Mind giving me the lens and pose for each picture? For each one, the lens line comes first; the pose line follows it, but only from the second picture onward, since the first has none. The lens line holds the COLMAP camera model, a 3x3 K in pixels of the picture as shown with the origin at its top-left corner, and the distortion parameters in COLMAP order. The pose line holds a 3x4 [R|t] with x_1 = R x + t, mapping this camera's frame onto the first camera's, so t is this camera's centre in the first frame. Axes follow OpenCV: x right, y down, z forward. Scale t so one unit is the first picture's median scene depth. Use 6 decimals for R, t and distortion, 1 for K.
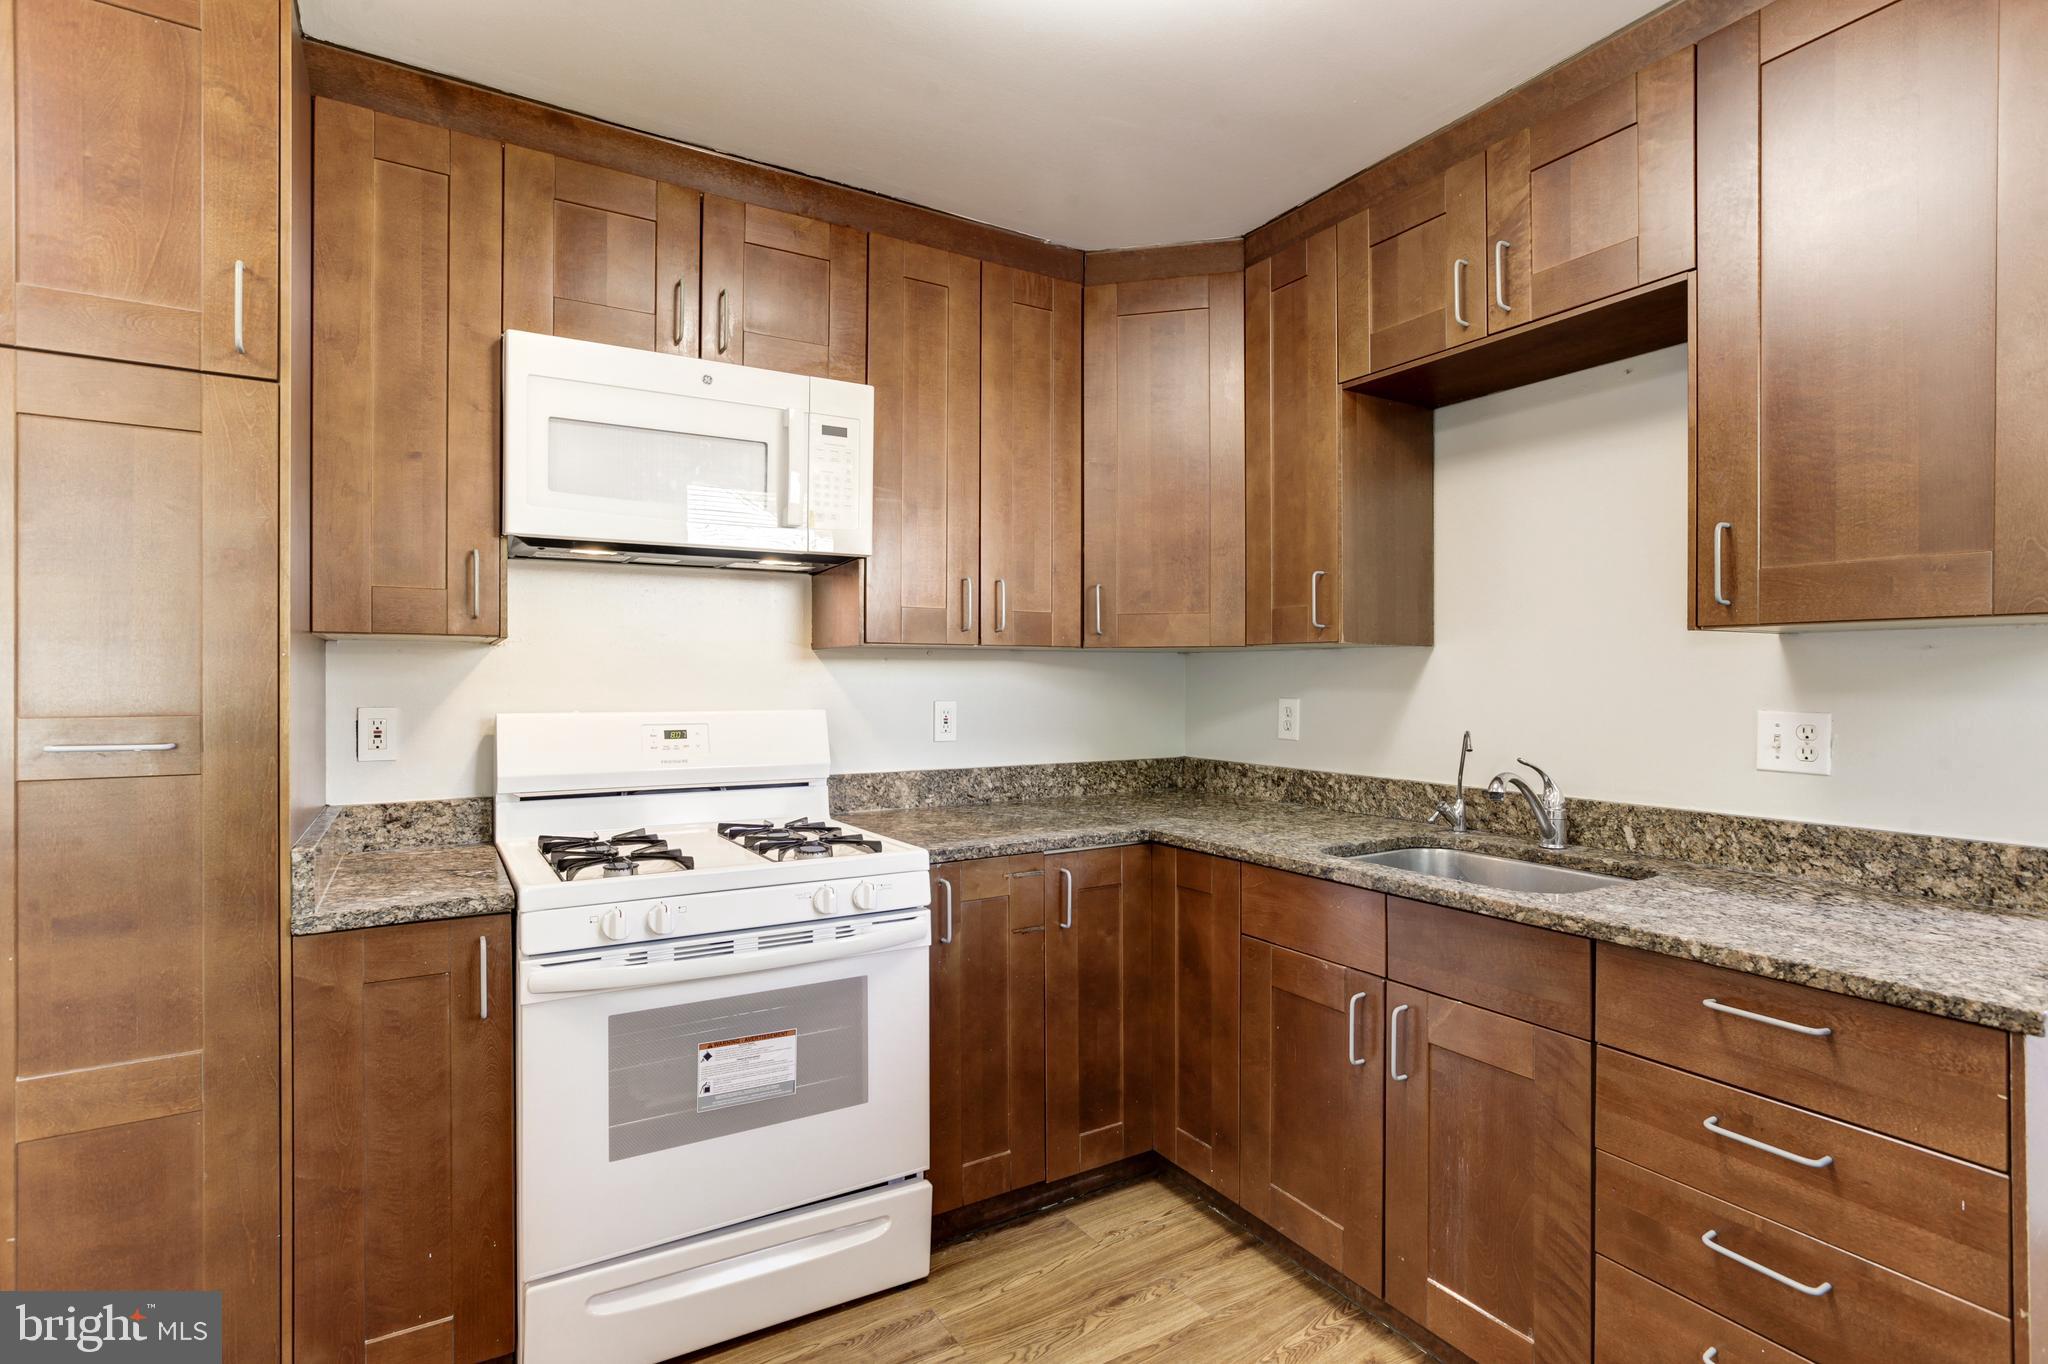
lens RADIAL K [[983.4, 0, 1026.1], [0, 983.4, 682.0], [0, 0, 1]] dist [-0.026059, 0.008825]
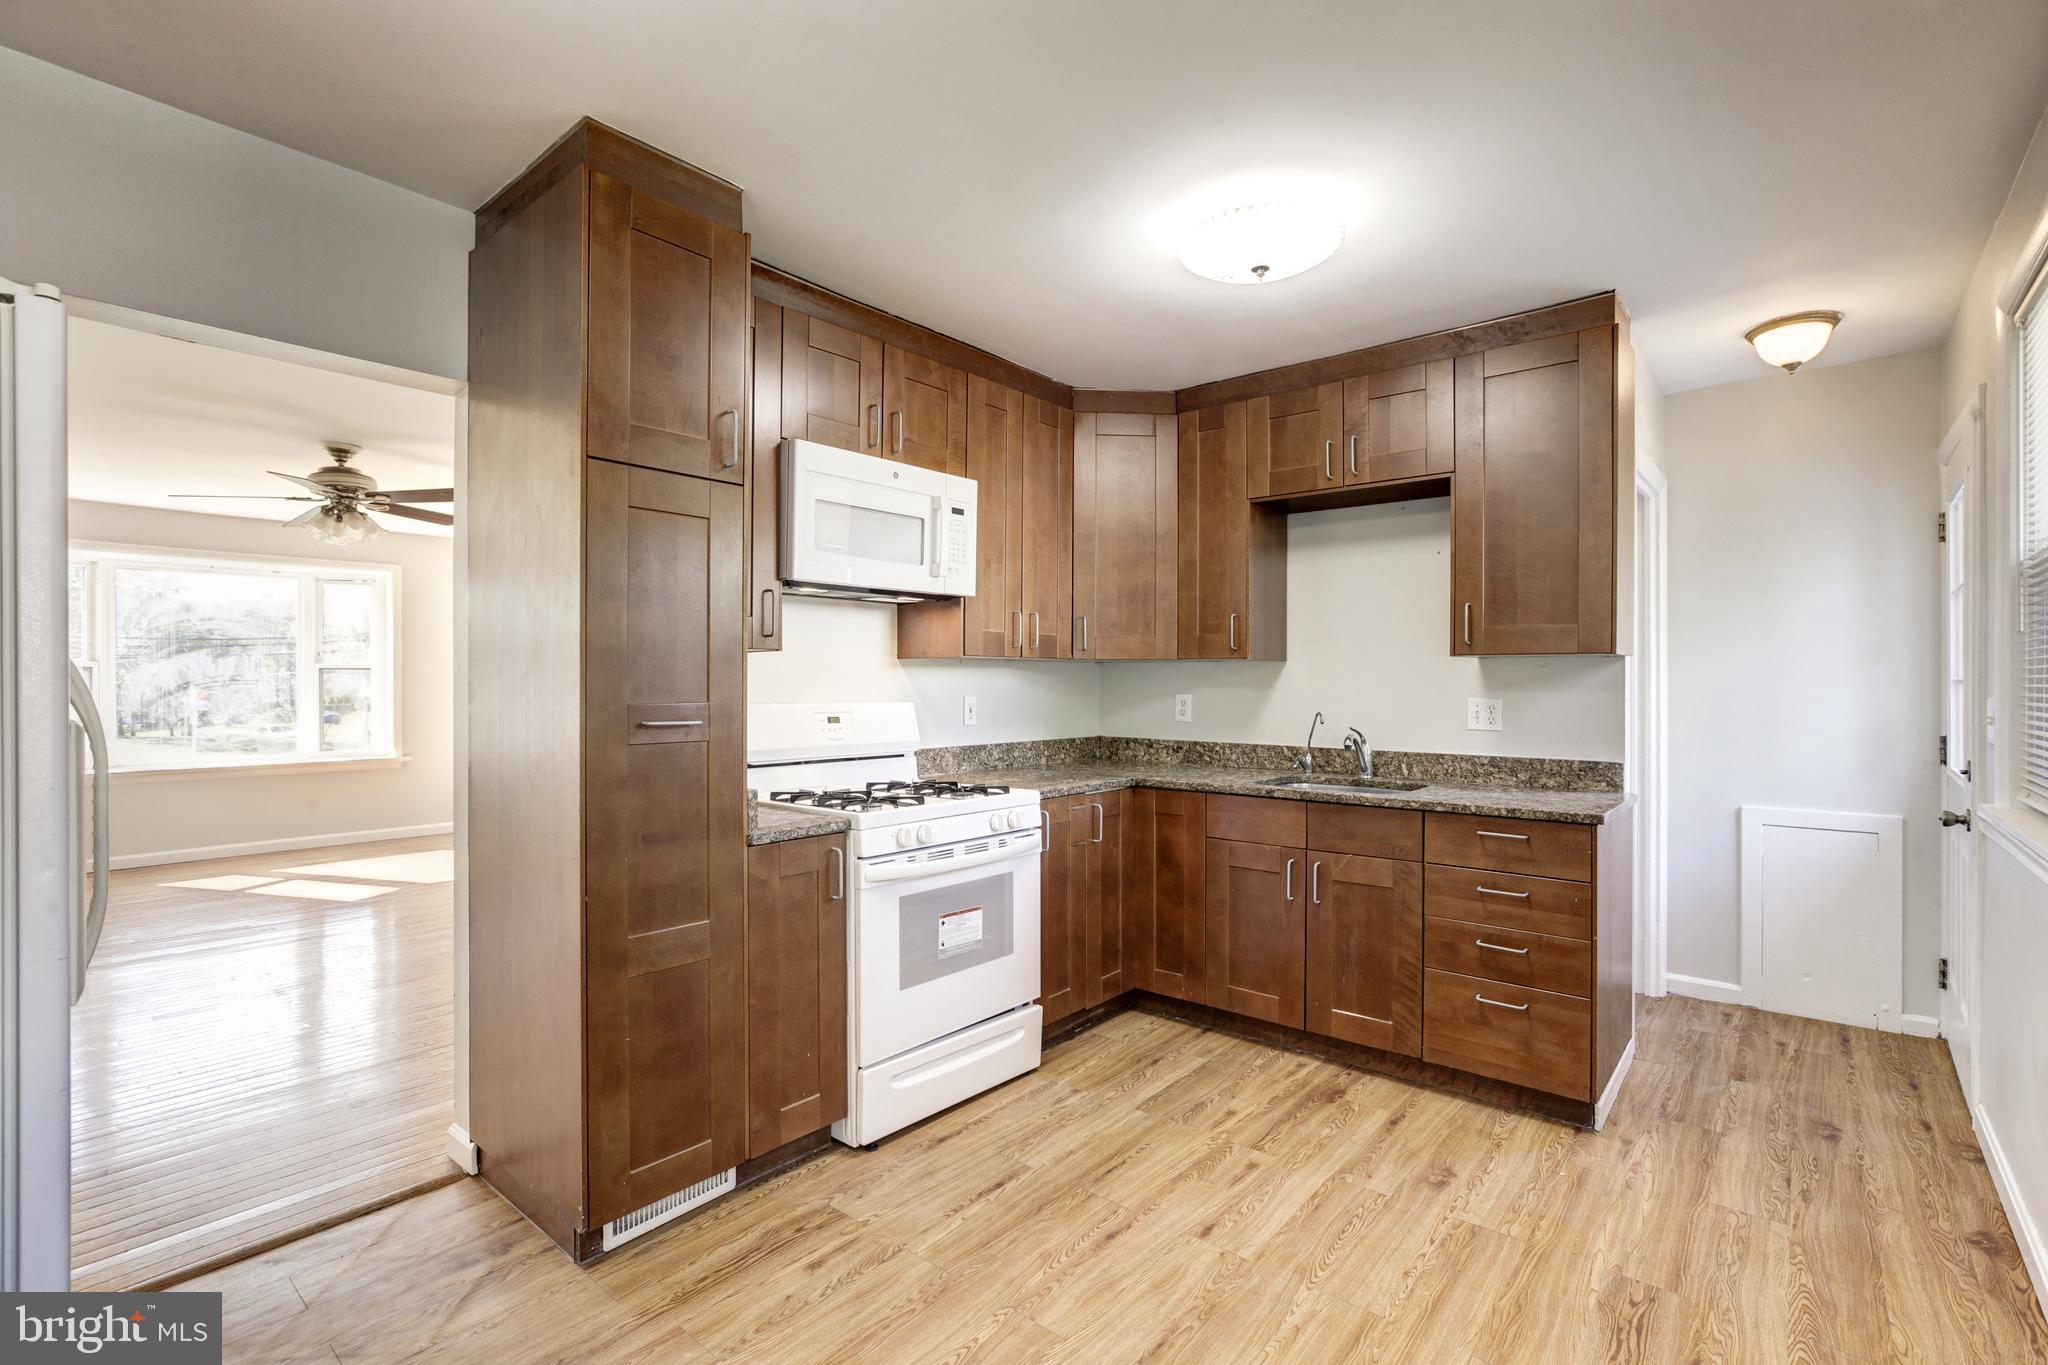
lens RADIAL K [[961.5, 0, 1070.3], [0, 961.5, 682.8], [0, 0, 1]] dist [-0.027609, 0.013622]
pose [[0.934293, 0.002569, 0.356498, -0.617395], [-0.002547, 0.999997, -0.000531, 0.001557], [-0.356498, -0.000412, 0.934296, -0.451289]]
